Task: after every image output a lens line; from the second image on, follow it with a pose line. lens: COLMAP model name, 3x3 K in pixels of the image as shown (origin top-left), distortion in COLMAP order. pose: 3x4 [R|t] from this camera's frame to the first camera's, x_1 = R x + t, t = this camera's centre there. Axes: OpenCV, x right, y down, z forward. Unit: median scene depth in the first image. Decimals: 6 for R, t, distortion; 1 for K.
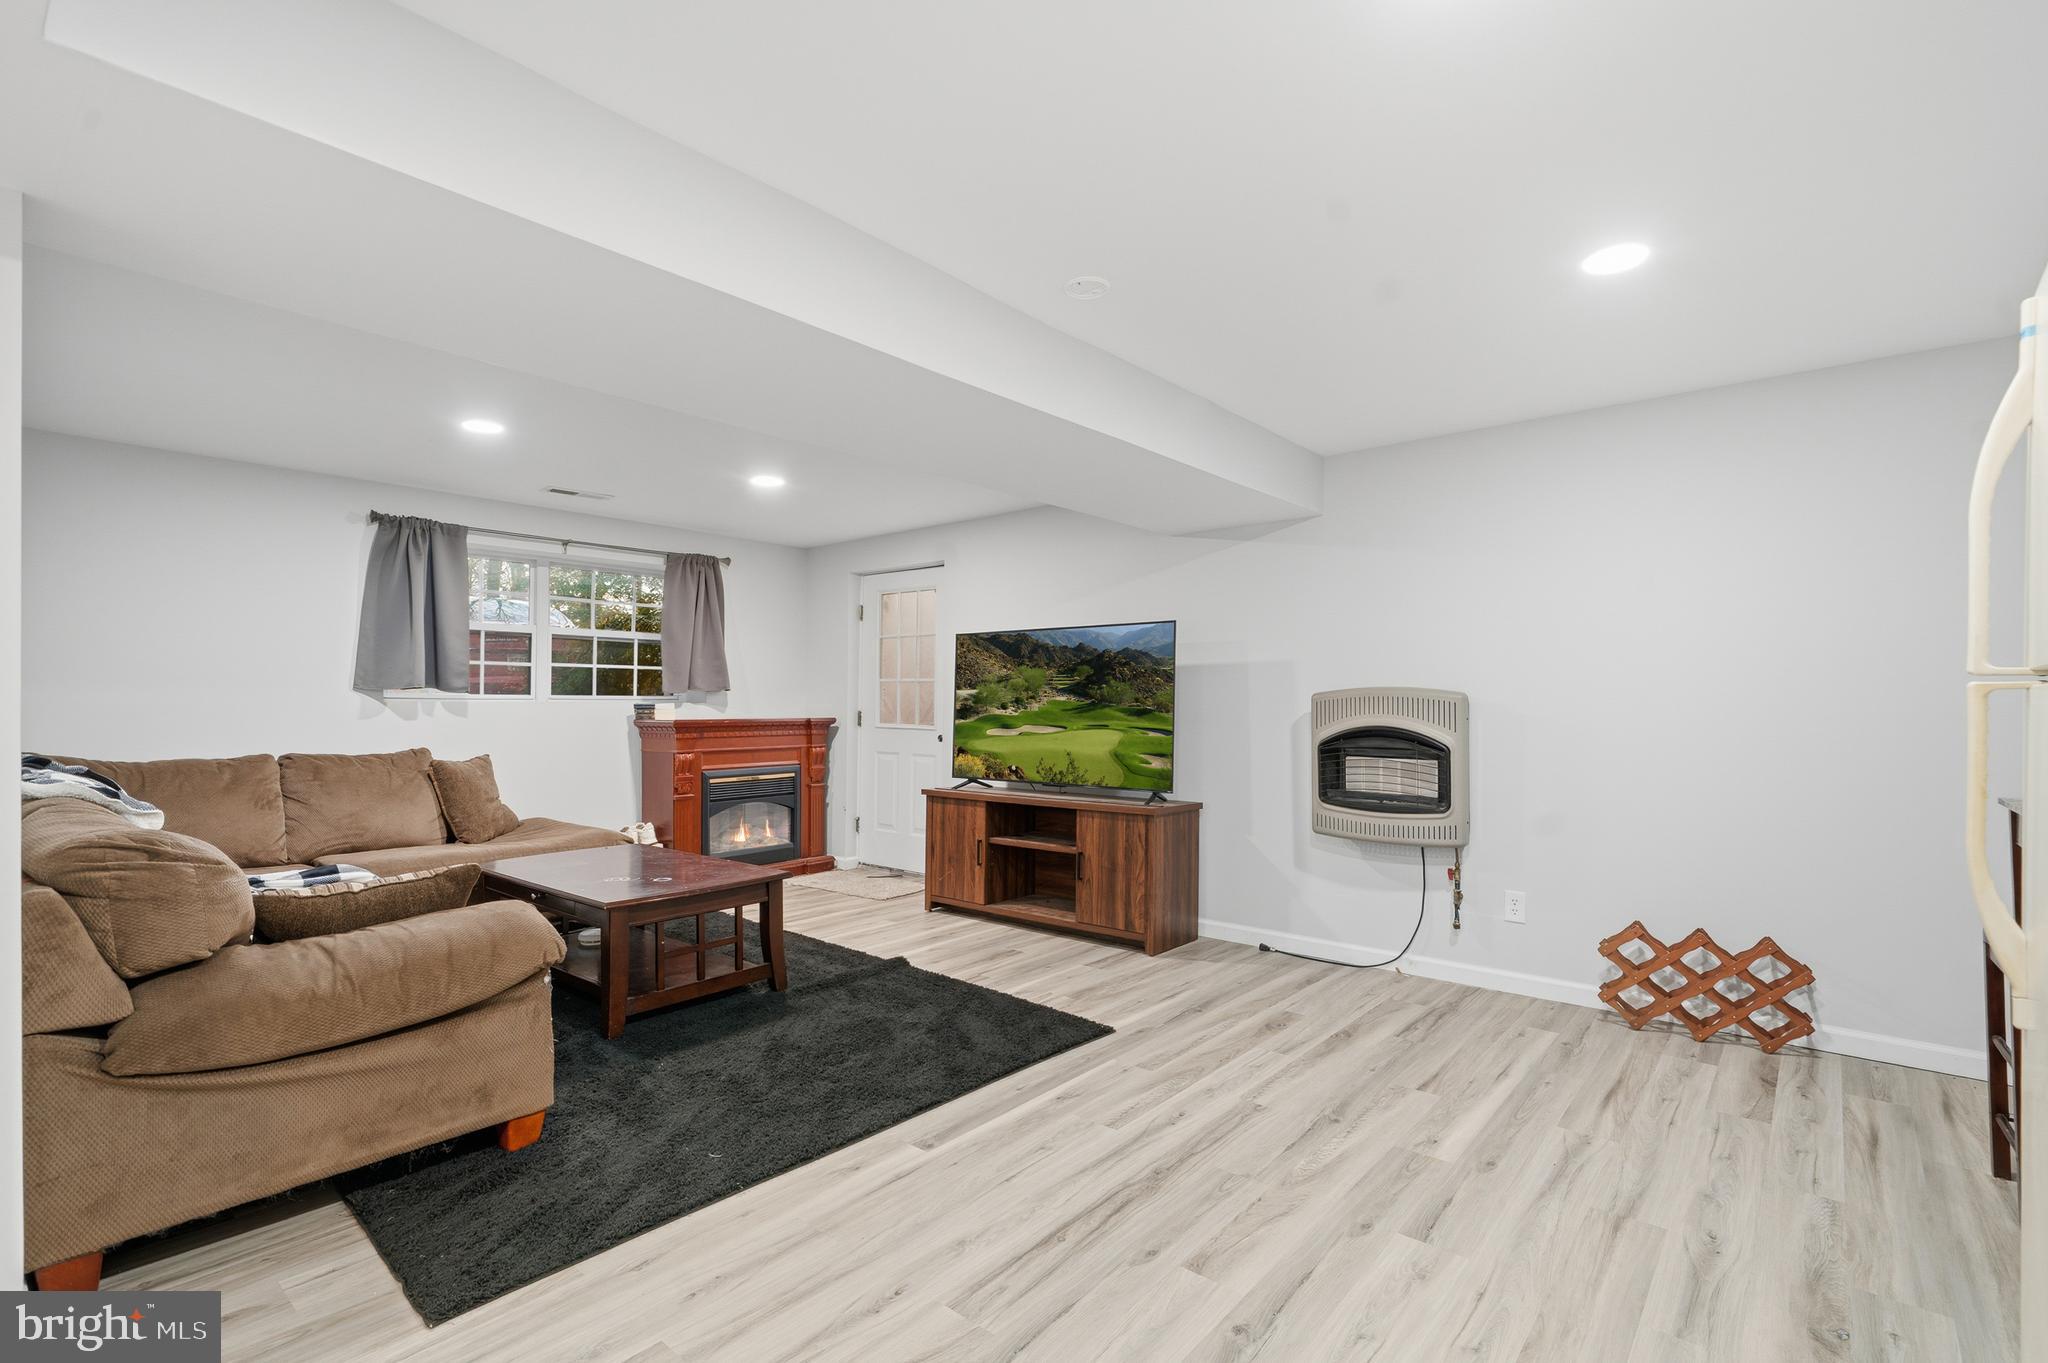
lens RADIAL K [[948.6, 0, 1031.9], [0, 948.6, 689.2], [0, 0, 1]] dist [0.005614, -0.000742]
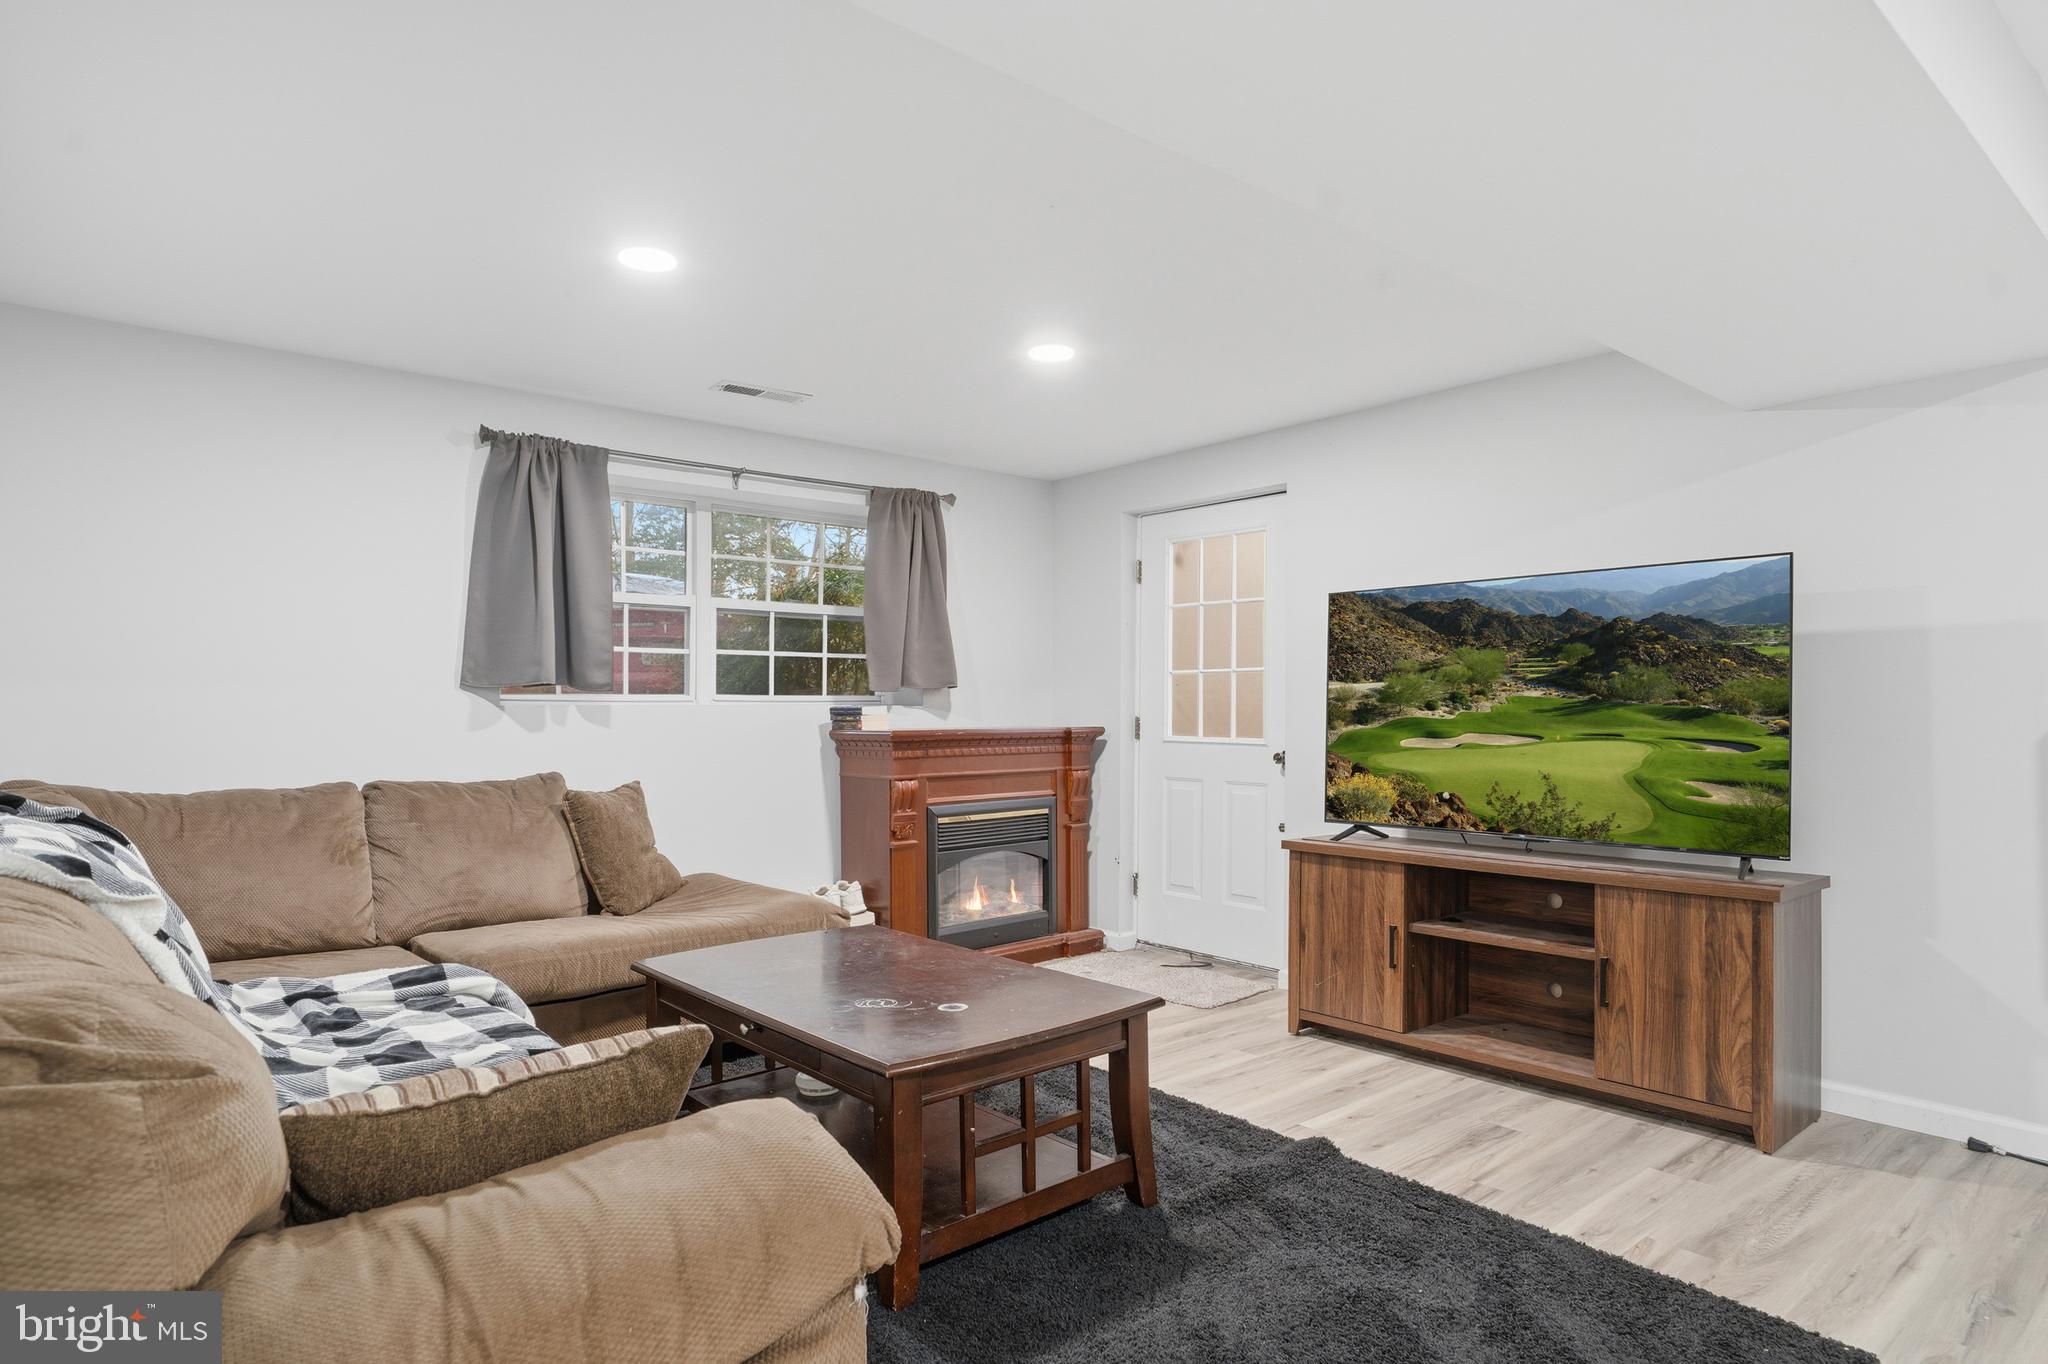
lens RADIAL K [[1157.8, 0, 1033.7], [0, 1157.8, 704.1], [0, 0, 1]] dist [-0.000149, 0.002422]
pose [[0.988037, -0.004468, -0.154155, -0.198398], [0.006153, 0.999926, 0.010452, 0.007198], [0.154097, -0.011275, 0.987991, 0.268449]]
